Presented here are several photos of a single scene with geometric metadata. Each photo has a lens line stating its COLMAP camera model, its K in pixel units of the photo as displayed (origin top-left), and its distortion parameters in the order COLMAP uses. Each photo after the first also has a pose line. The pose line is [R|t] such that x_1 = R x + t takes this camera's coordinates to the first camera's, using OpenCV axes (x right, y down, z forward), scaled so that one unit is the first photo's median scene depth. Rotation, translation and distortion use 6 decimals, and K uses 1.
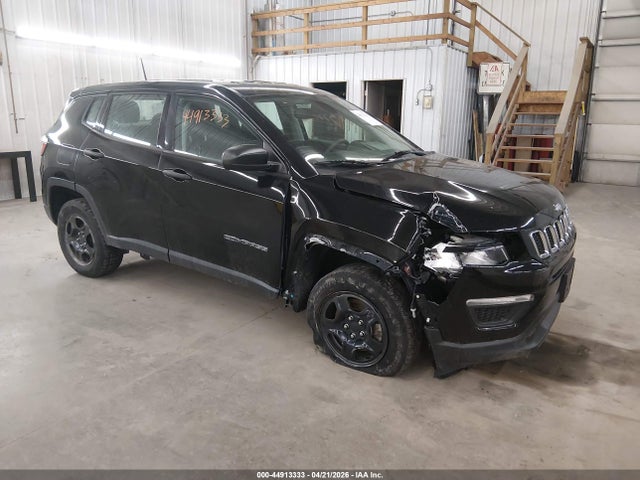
lens RADIAL K [[493.5, 0, 320.0], [0, 493.5, 240.0], [0, 0, 1]] dist [0.051799, -0.072714]
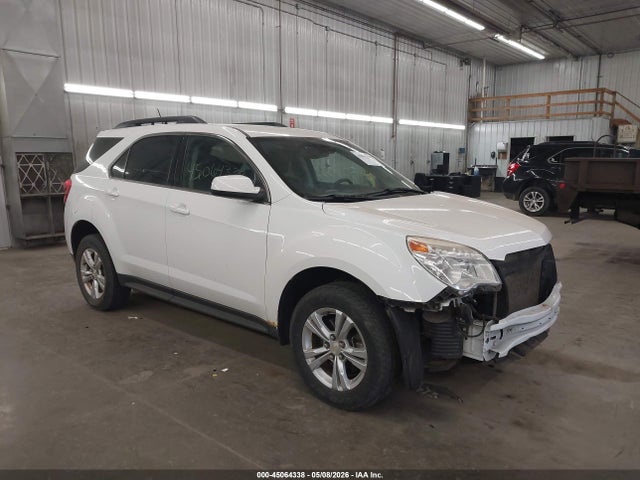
lens RADIAL K [[510.5, 0, 320.8], [0, 510.5, 254.8], [0, 0, 1]] dist [0.012157, 0.002223]
pose [[0.993164, 0.002379, -0.116700, -0.497183], [-0.008801, 0.998473, -0.054544, 0.199685], [0.116392, 0.055198, 0.991668, -0.863062]]
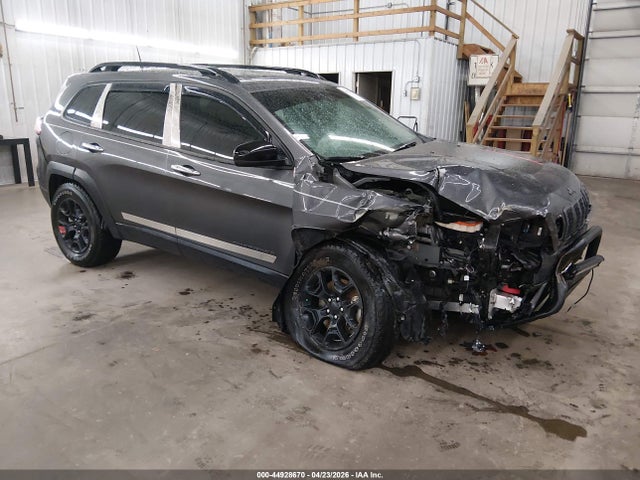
lens RADIAL K [[493.5, 0, 320.0], [0, 493.5, 240.0], [0, 0, 1]] dist [0.051799, -0.072714]
pose [[0.999211, 0.015014, -0.036765, 0.060134], [-0.014367, 0.999739, 0.017782, 0.007220], [0.037022, -0.017239, 0.999166, -0.030212]]
